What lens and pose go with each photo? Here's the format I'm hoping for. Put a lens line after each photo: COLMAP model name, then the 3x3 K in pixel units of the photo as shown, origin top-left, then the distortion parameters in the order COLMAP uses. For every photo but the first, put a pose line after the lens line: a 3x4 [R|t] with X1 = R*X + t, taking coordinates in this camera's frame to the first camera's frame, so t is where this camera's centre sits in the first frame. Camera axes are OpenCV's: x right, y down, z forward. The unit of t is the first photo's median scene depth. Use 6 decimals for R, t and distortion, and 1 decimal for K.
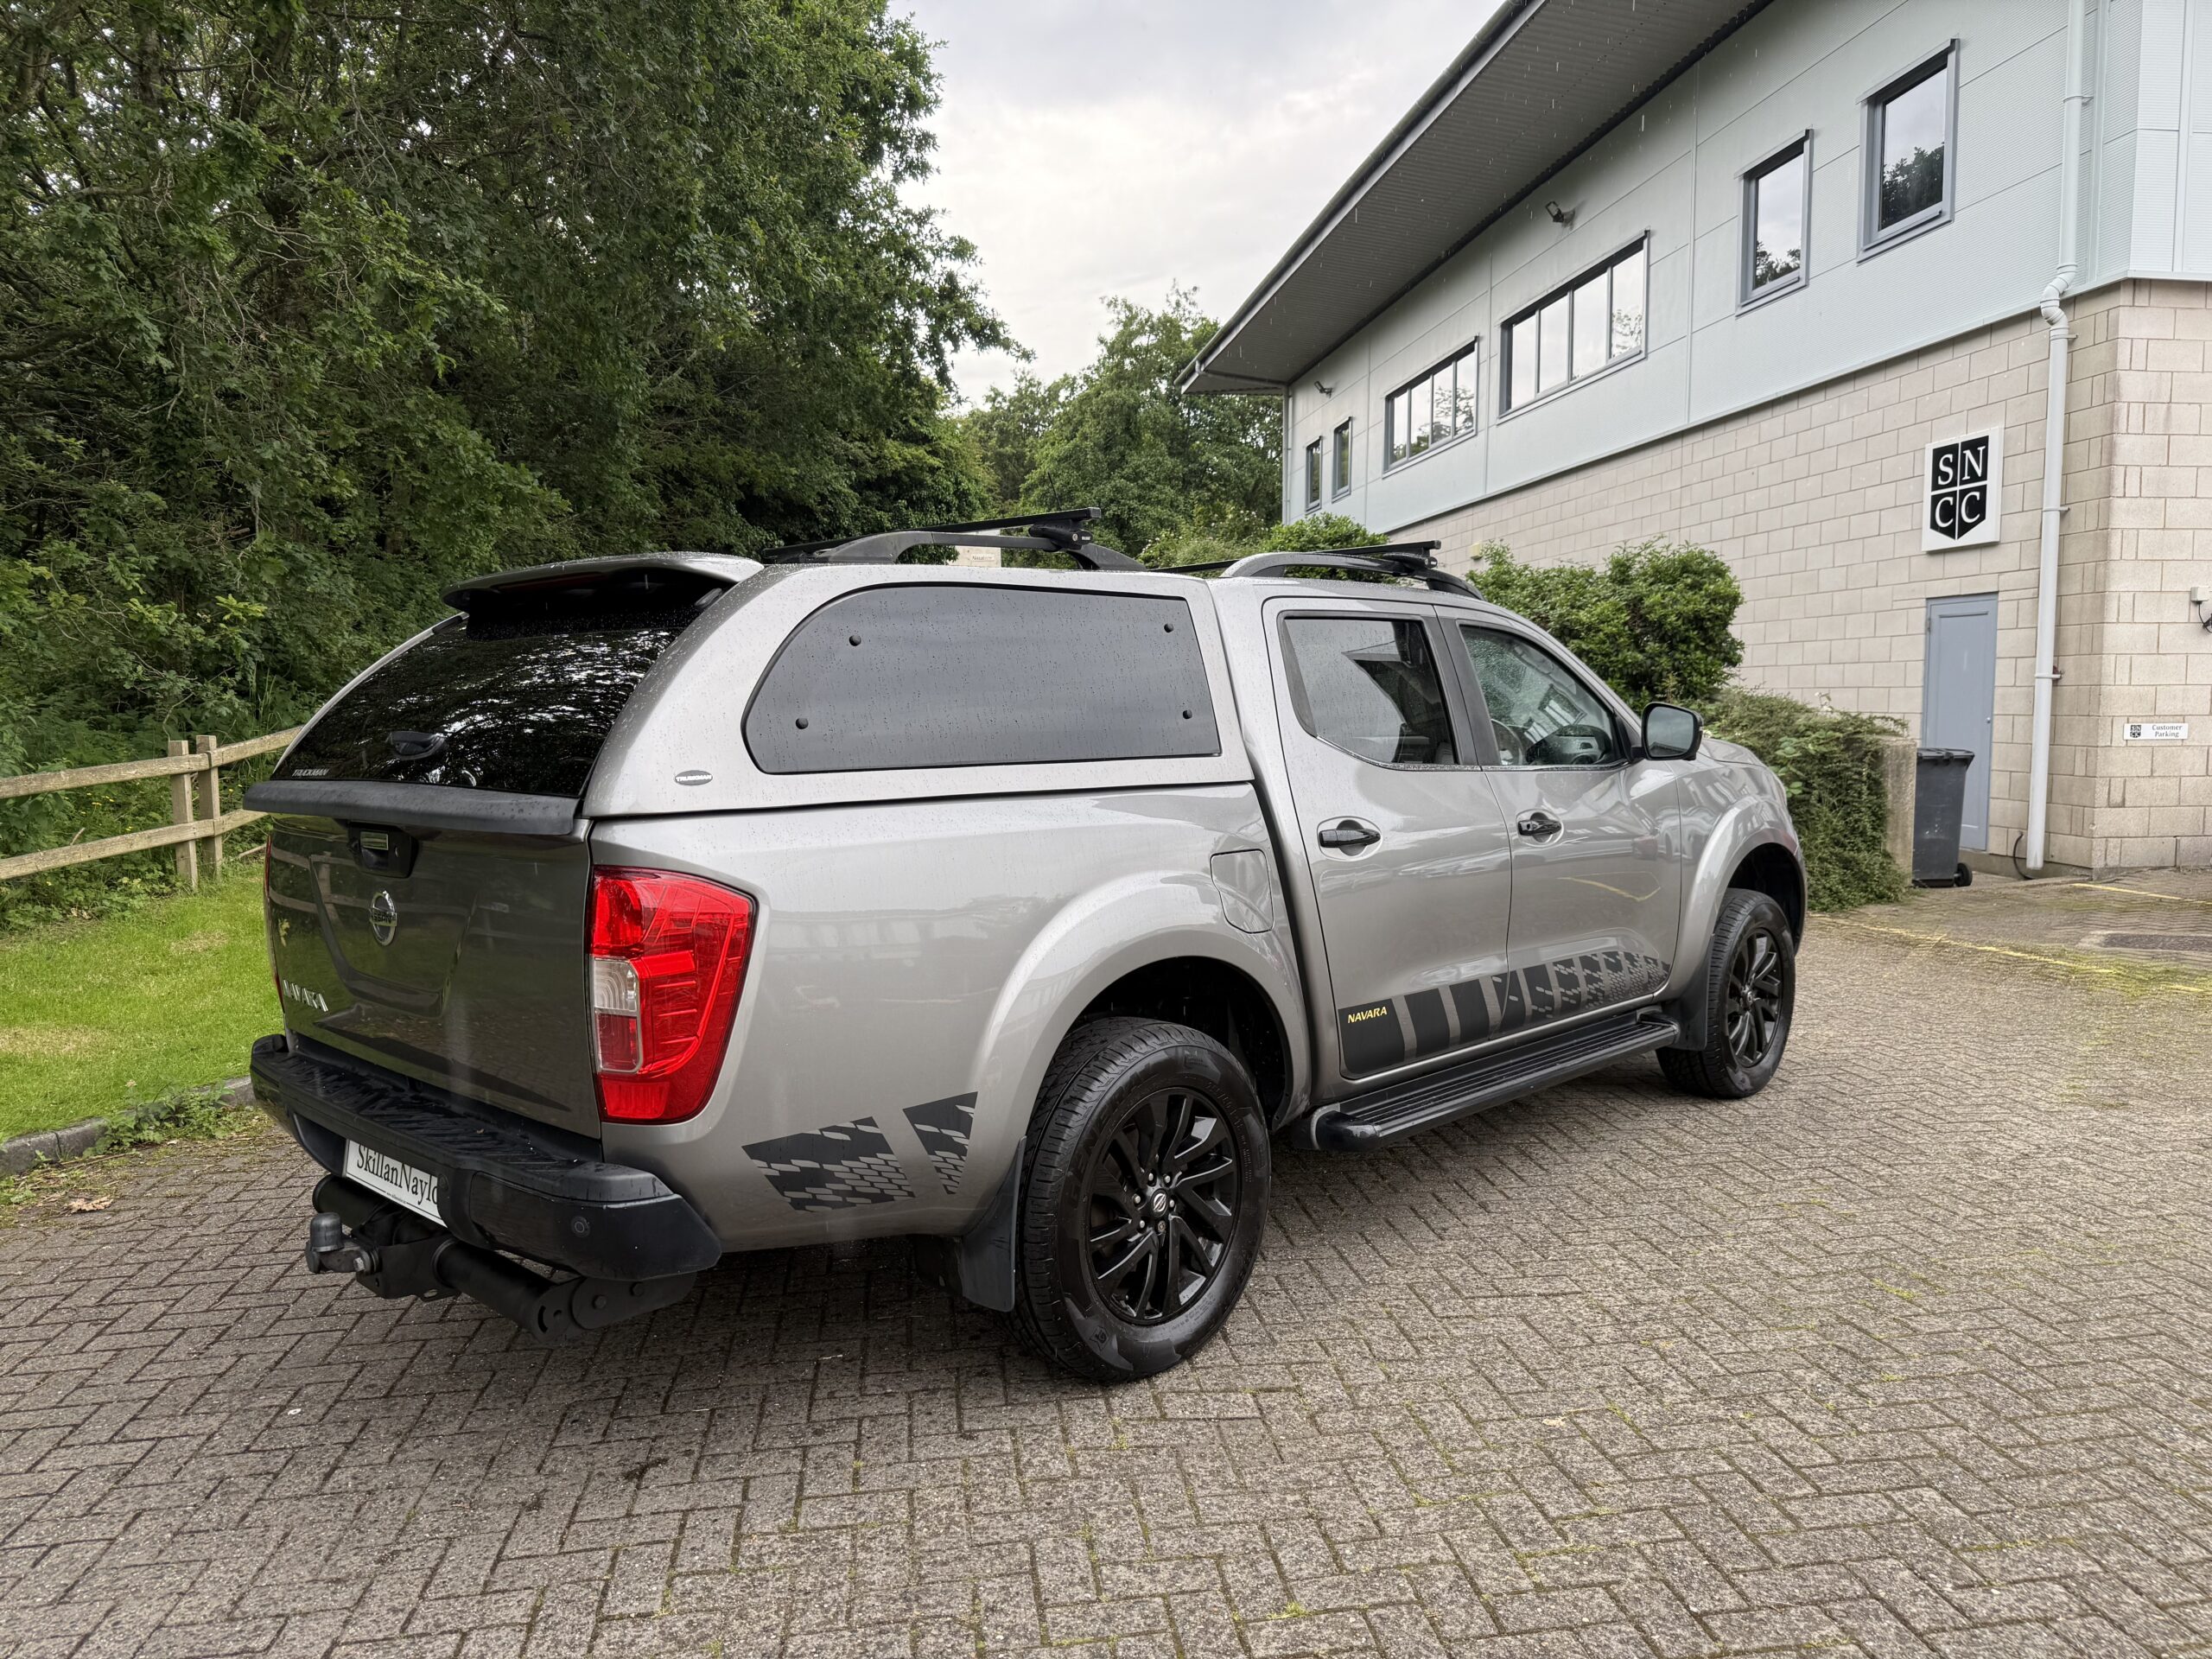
lens RADIAL K [[1549.7, 0, 1100.8], [0, 1549.7, 834.3], [0, 0, 1]] dist [0.080069, -0.060646]
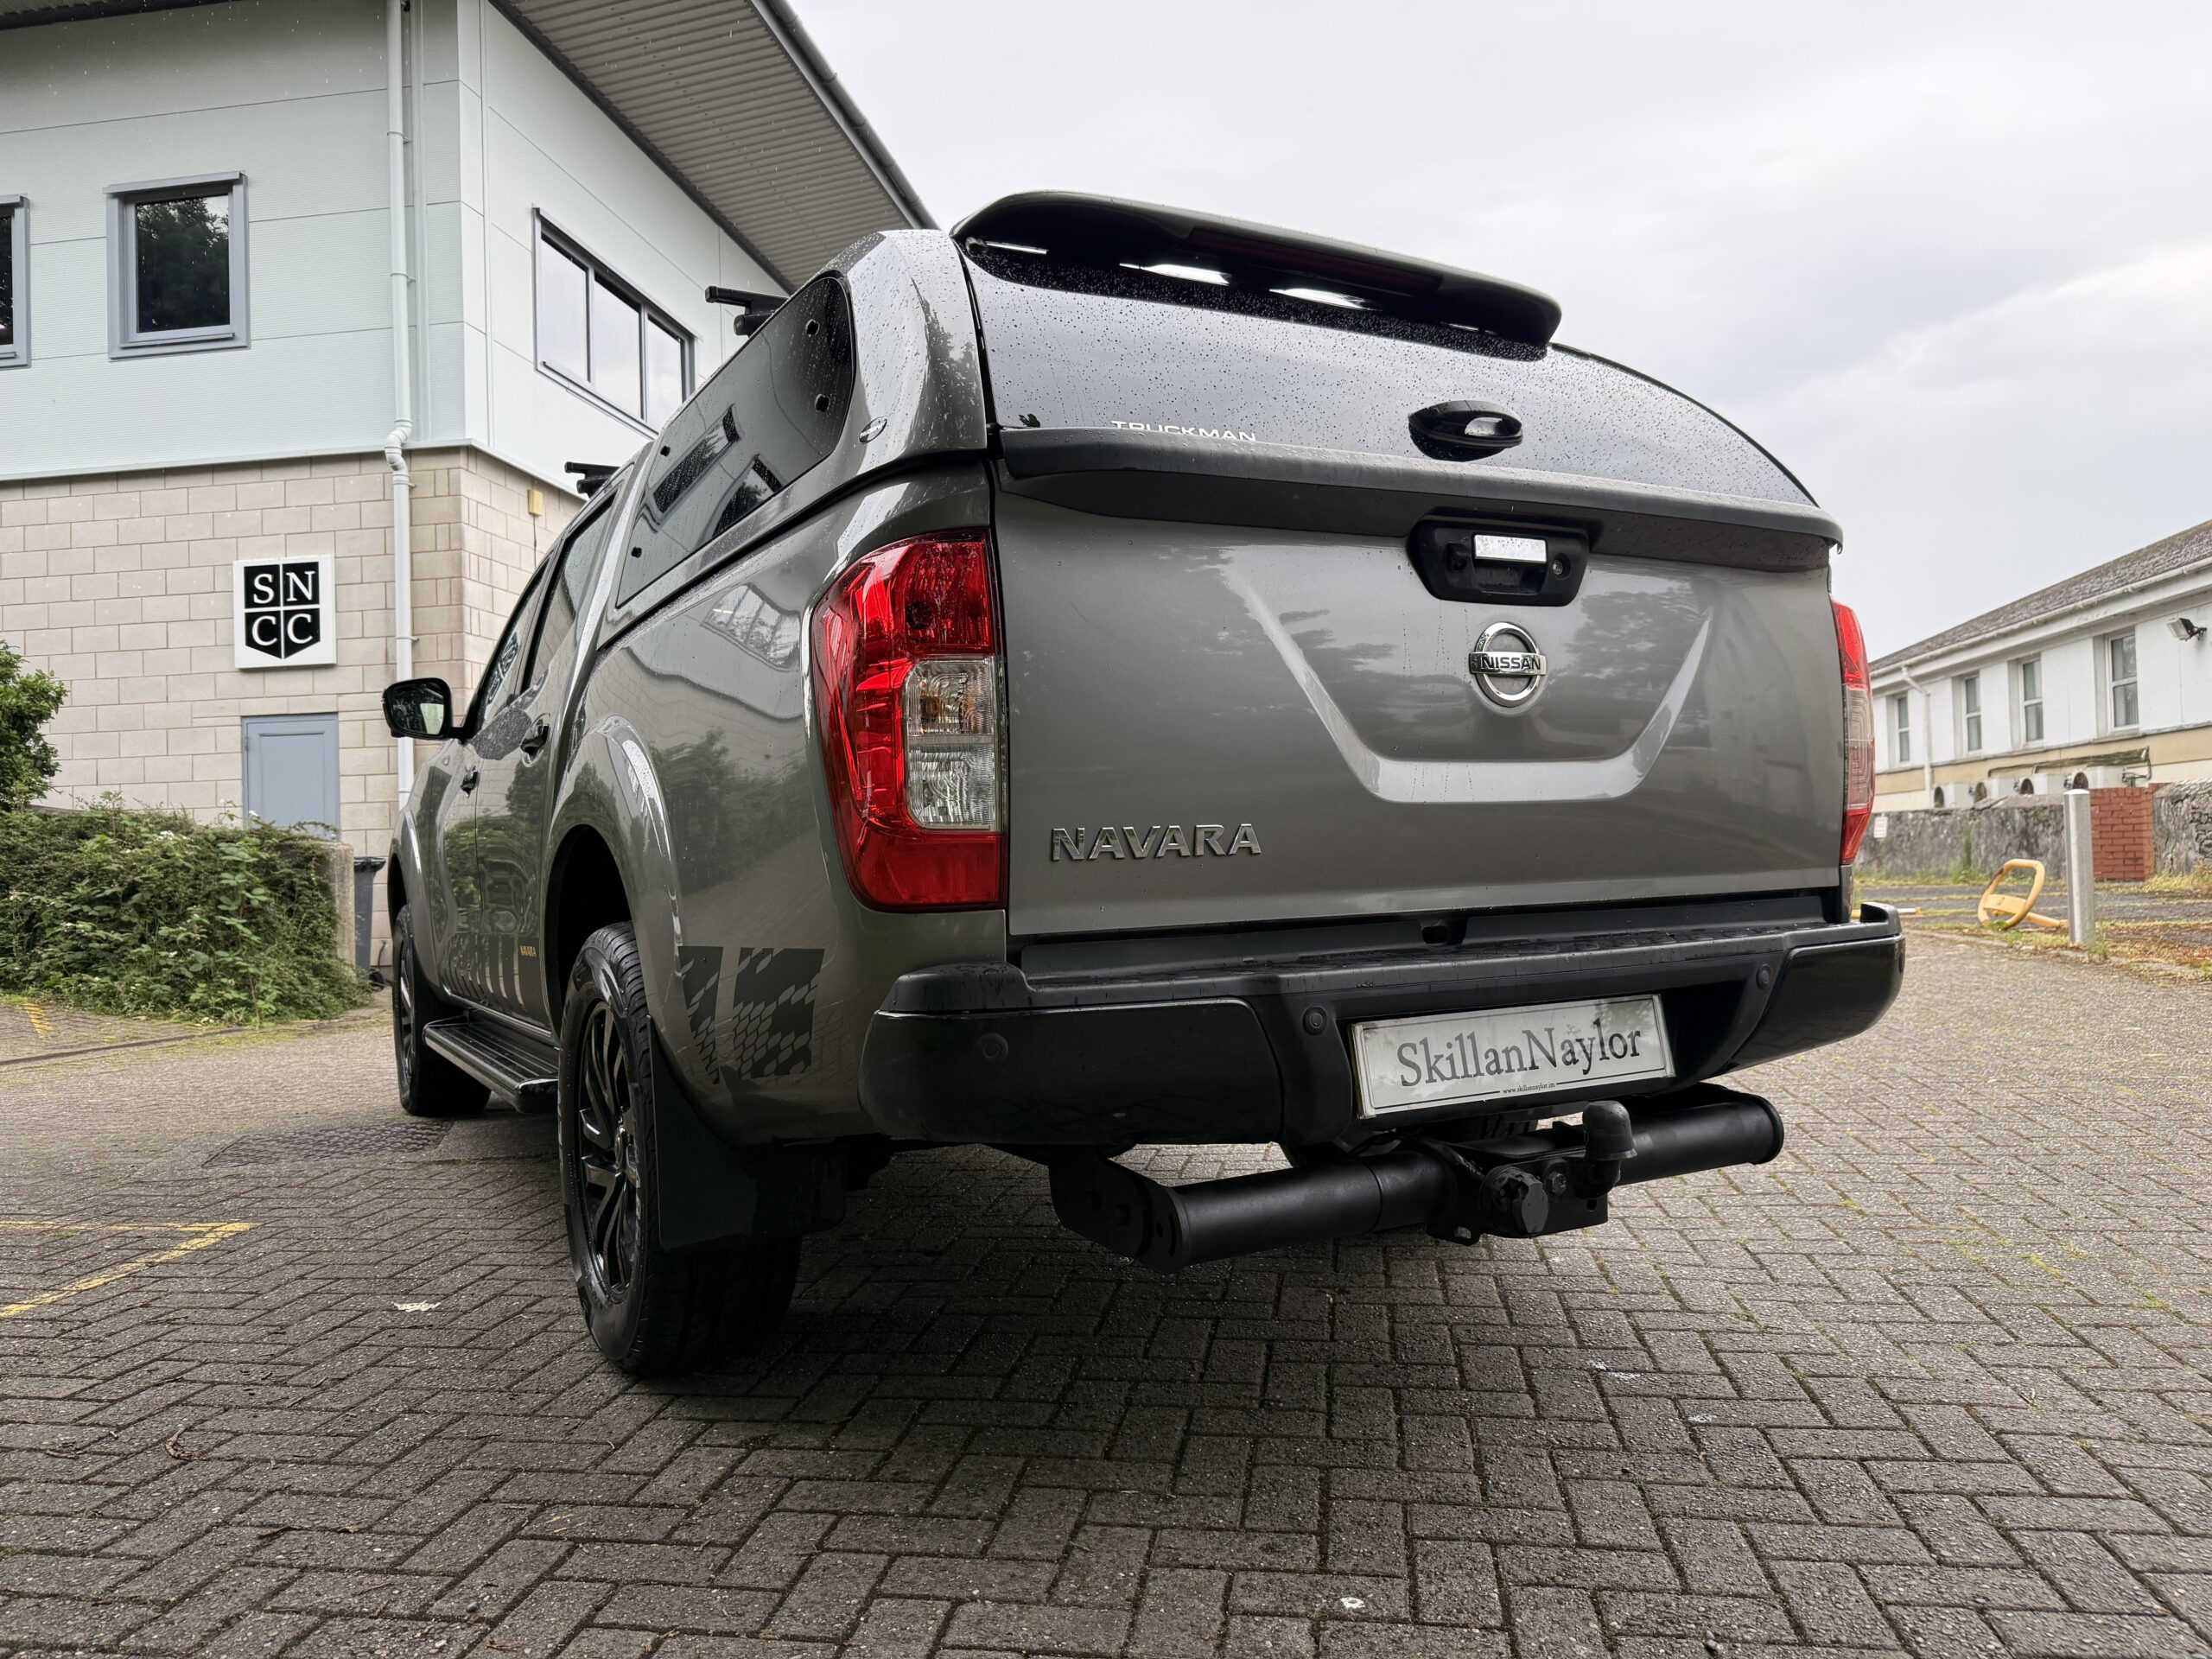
lens RADIAL K [[1549.7, 0, 1100.8], [0, 1549.7, 834.3], [0, 0, 1]] dist [0.080069, -0.060646]
pose [[0.311739, 0.009198, 0.950123, -0.287472], [0.113397, 0.992446, -0.046813, 0.035063], [-0.943377, 0.122335, 0.308341, 0.246235]]
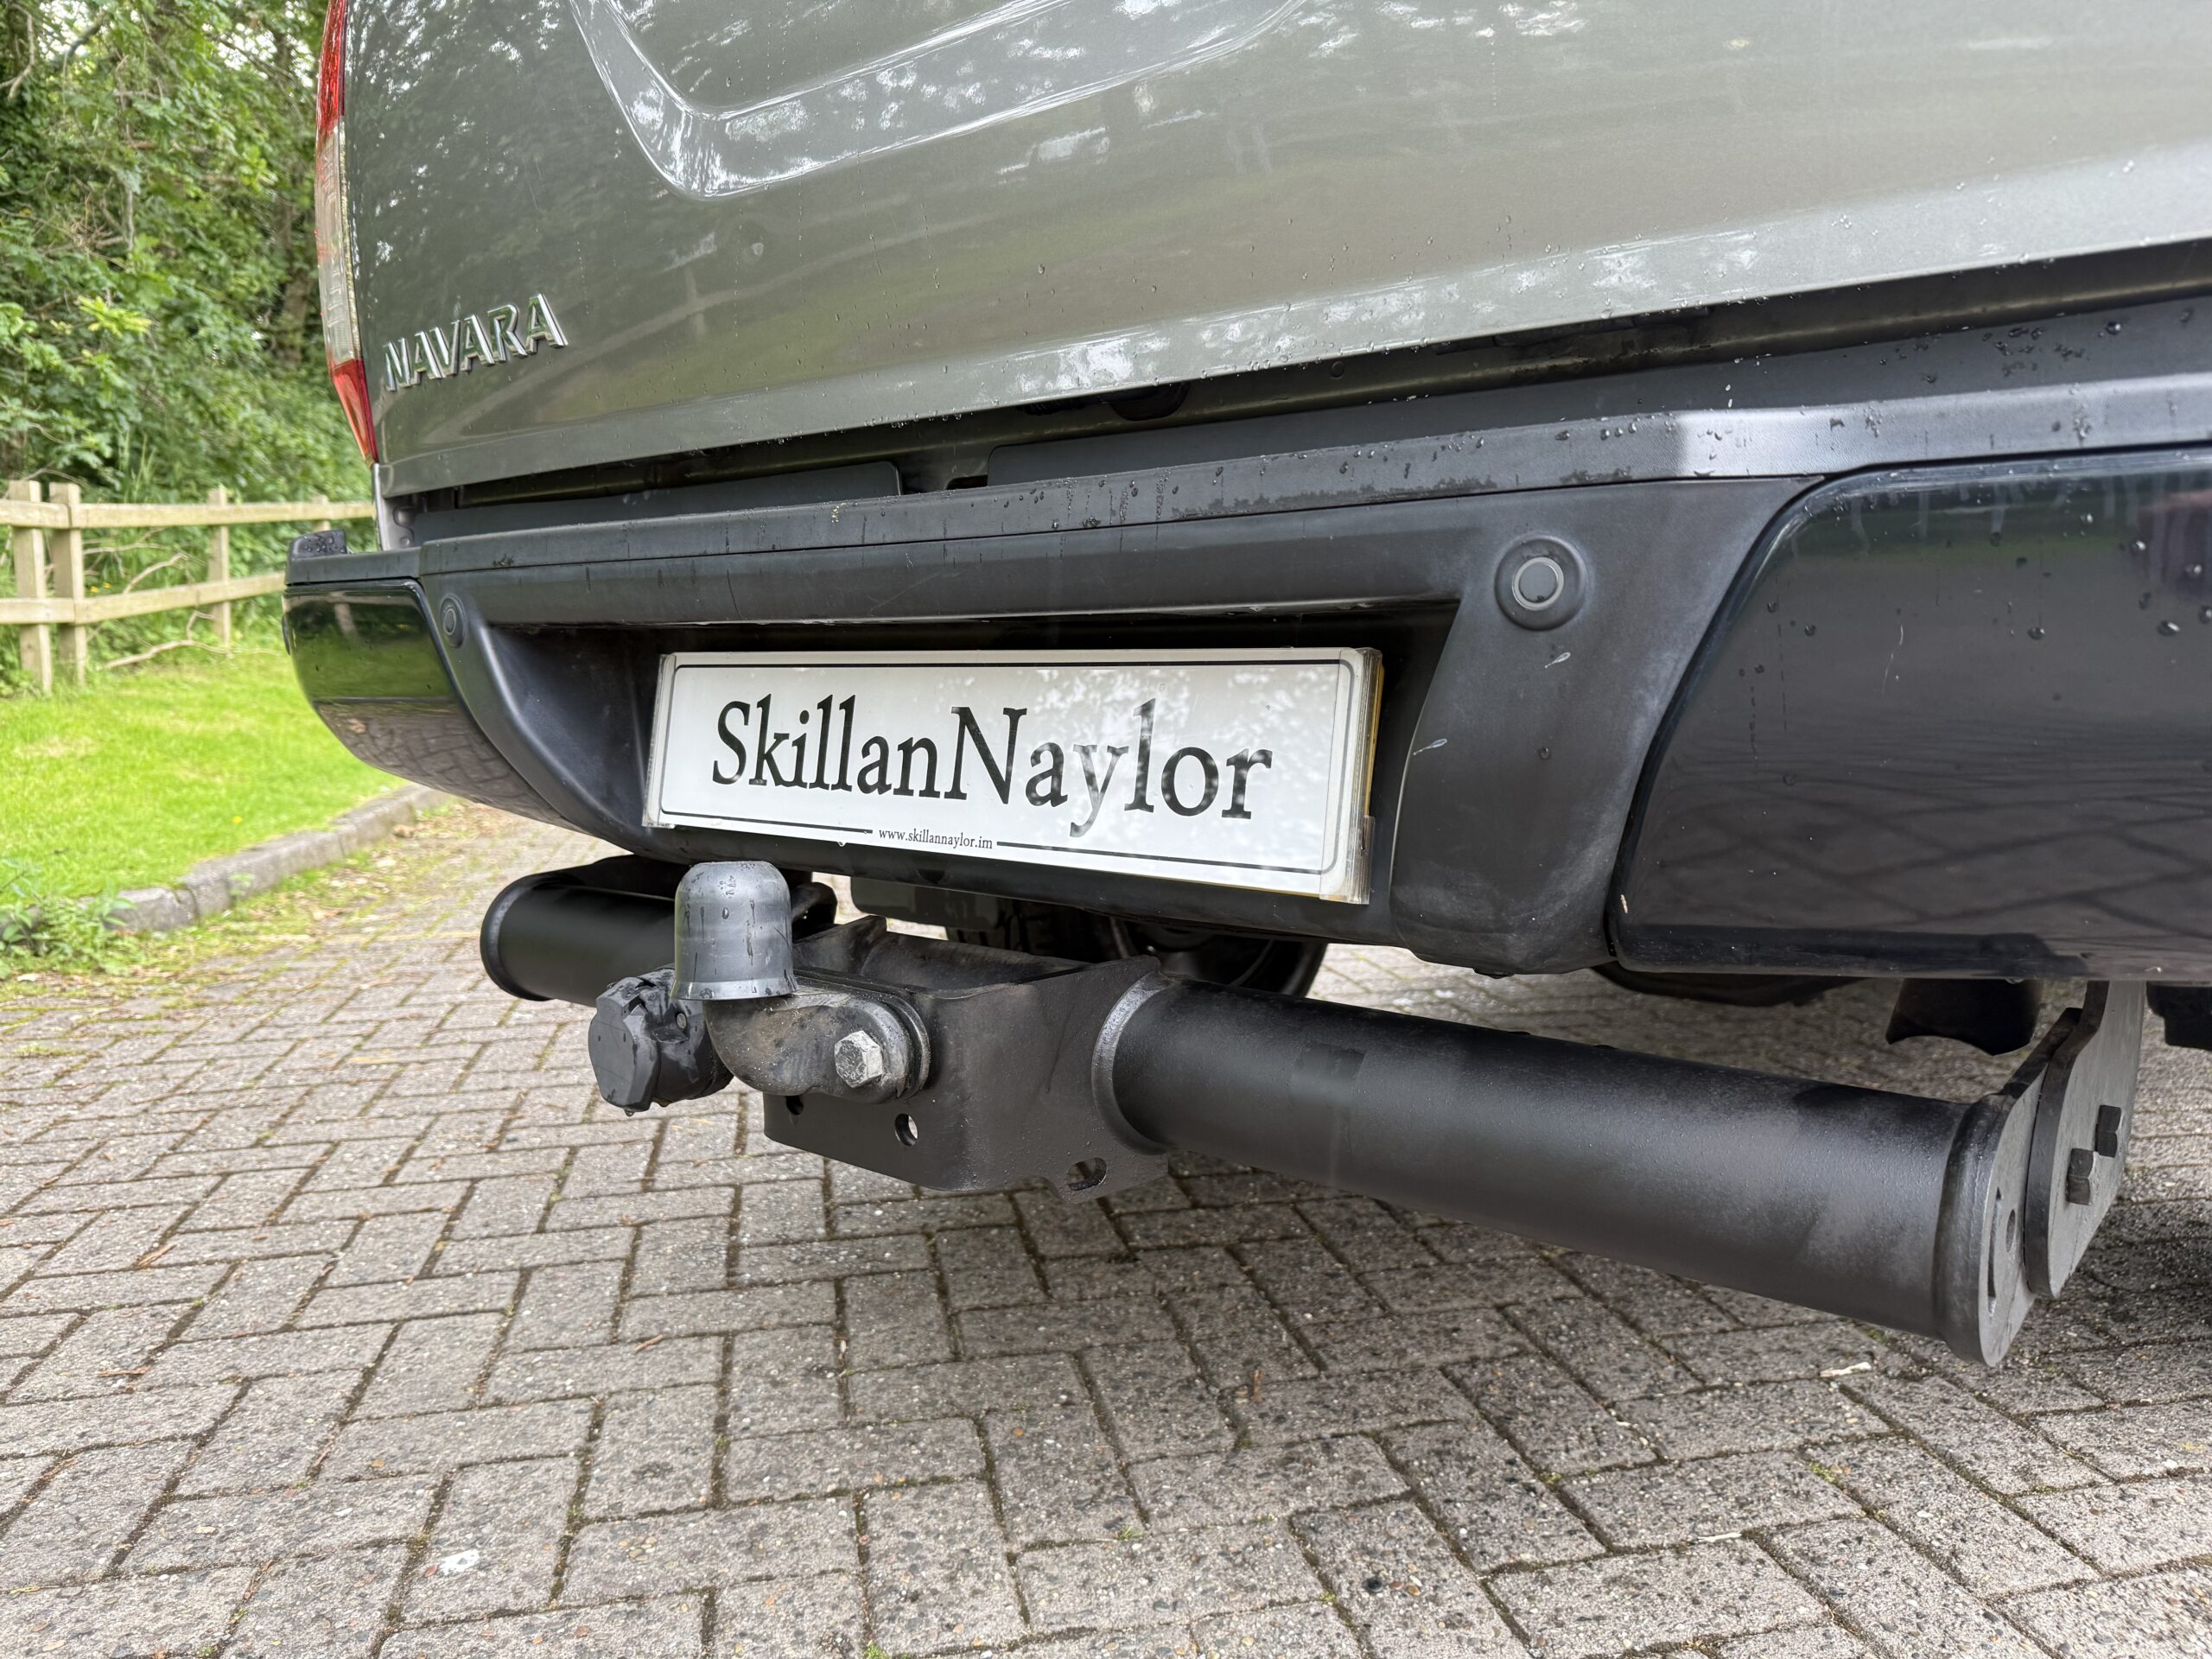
lens RADIAL K [[1539.2, 0, 1106.0], [0, 1539.2, 829.5], [0, 0, 1]] dist [-0.000503, -0.004496]
pose [[0.995856, 0.007805, 0.090611, -0.112946], [-0.008897, 0.999893, 0.011645, 0.058062], [-0.090511, -0.012403, 0.995818, 0.187372]]
